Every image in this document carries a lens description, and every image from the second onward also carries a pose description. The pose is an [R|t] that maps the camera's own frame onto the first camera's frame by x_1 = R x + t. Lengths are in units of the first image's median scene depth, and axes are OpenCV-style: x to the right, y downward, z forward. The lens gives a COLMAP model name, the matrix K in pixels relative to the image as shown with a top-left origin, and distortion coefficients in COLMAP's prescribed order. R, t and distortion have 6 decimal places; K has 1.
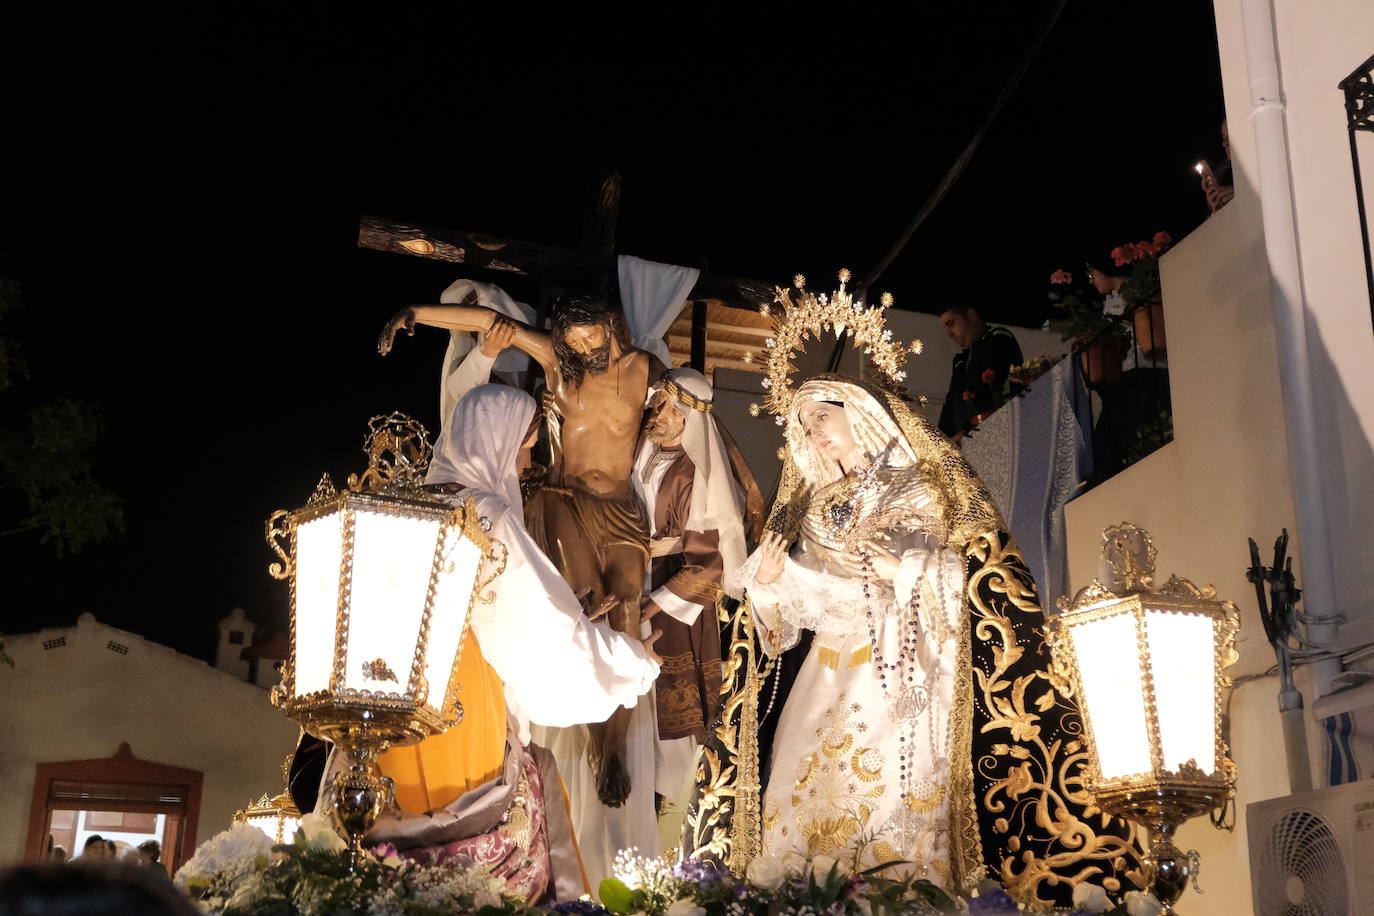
lens RADIAL K [[1743.6, 0, 669.4], [0, 1743.6, 422.1], [0, 0, 1]] dist [0.000896, -0.015721]
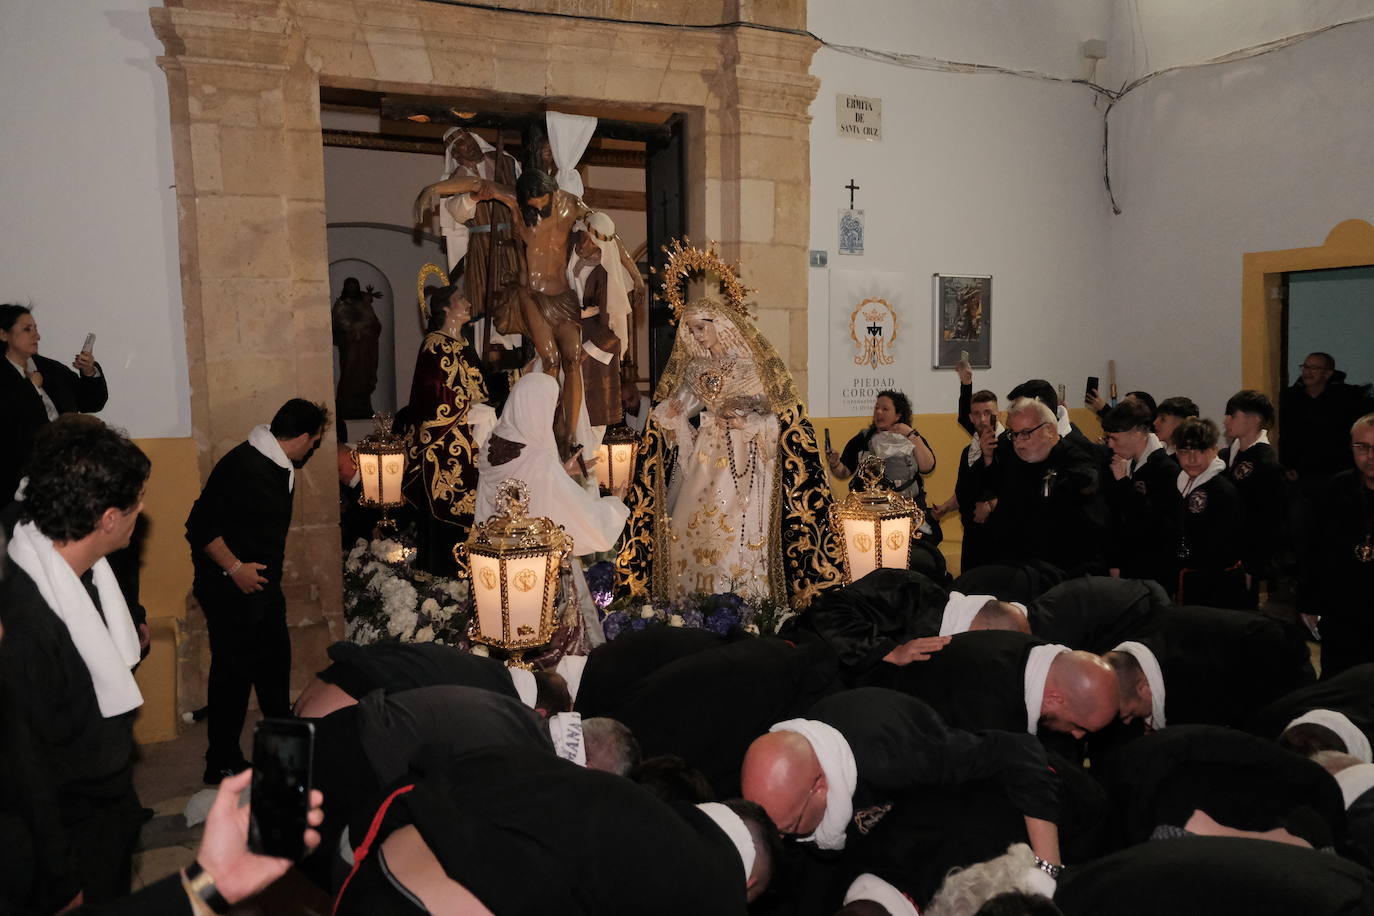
lens RADIAL K [[1067.6, 0, 685.0], [0, 1067.6, 438.6], [0, 0, 1]] dist [-0.012214, -0.004043]
pose [[0.984712, -0.061411, 0.163003, -0.123906], [-0.026730, 0.871433, 0.489786, -0.475170], [-0.172125, -0.486656, 0.856469, 0.012404]]
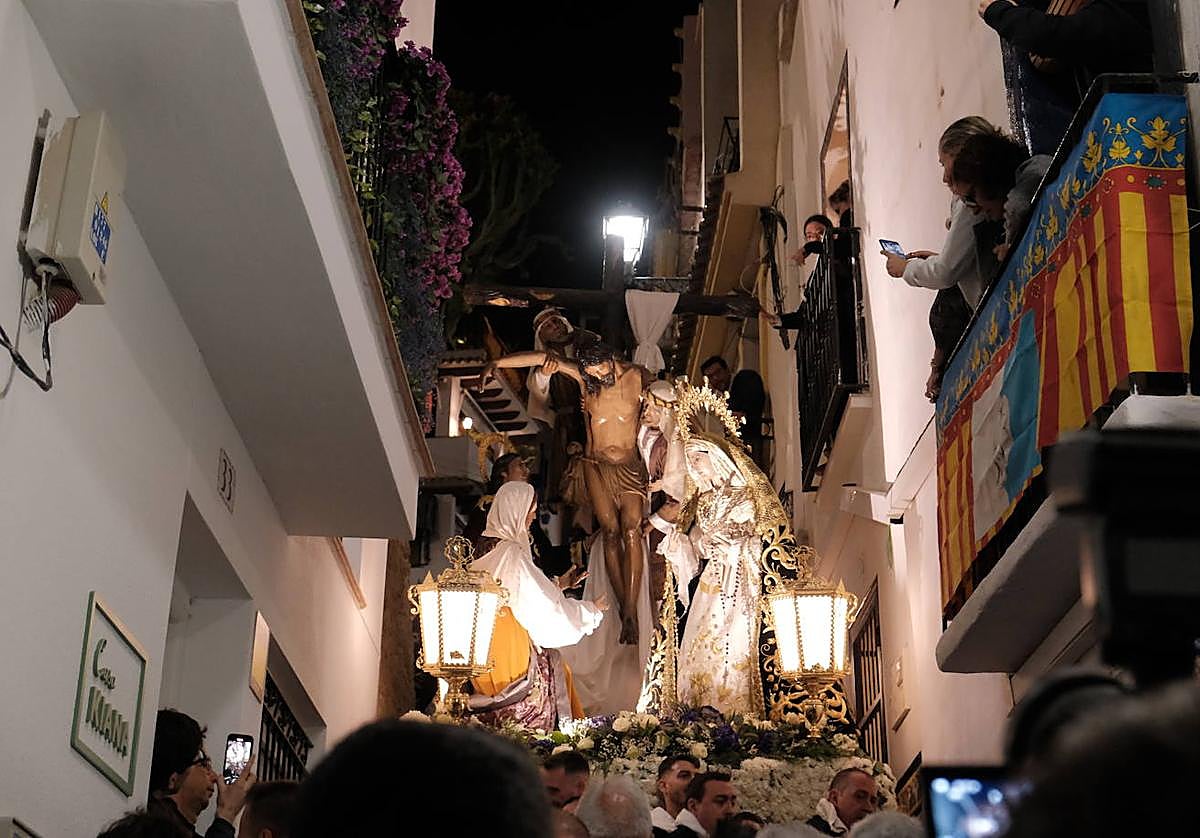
lens RADIAL K [[2020.3, 0, 600.0], [0, 2020.3, 419.0], [0, 0, 1]] dist [0.015537, 0.050418]
pose [[0.980703, -0.064353, -0.184609, 0.422150], [0.101368, 0.974806, 0.198691, -0.529573], [0.167172, -0.213570, 0.962518, -1.198052]]
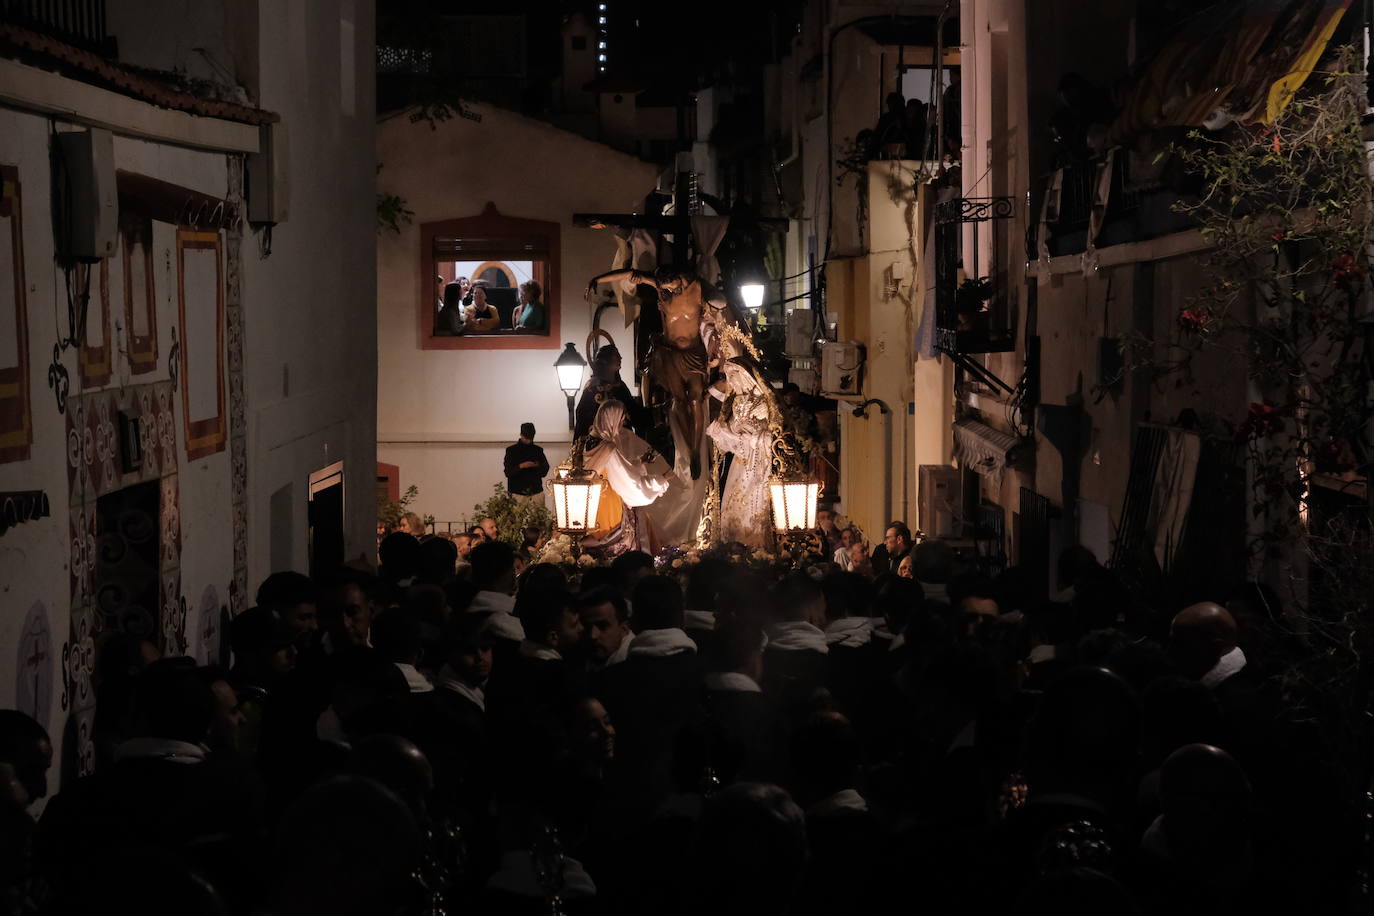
lens RADIAL K [[3357.4, 0, 687.0], [0, 3357.4, 458.0], [0, 0, 1]] dist [-0.070223, -0.113251]
pose [[0.974358, -0.032884, -0.222588, 1.325735], [0.123283, 0.905576, 0.405873, -2.275140], [0.188223, -0.422907, 0.886410, -4.219122]]
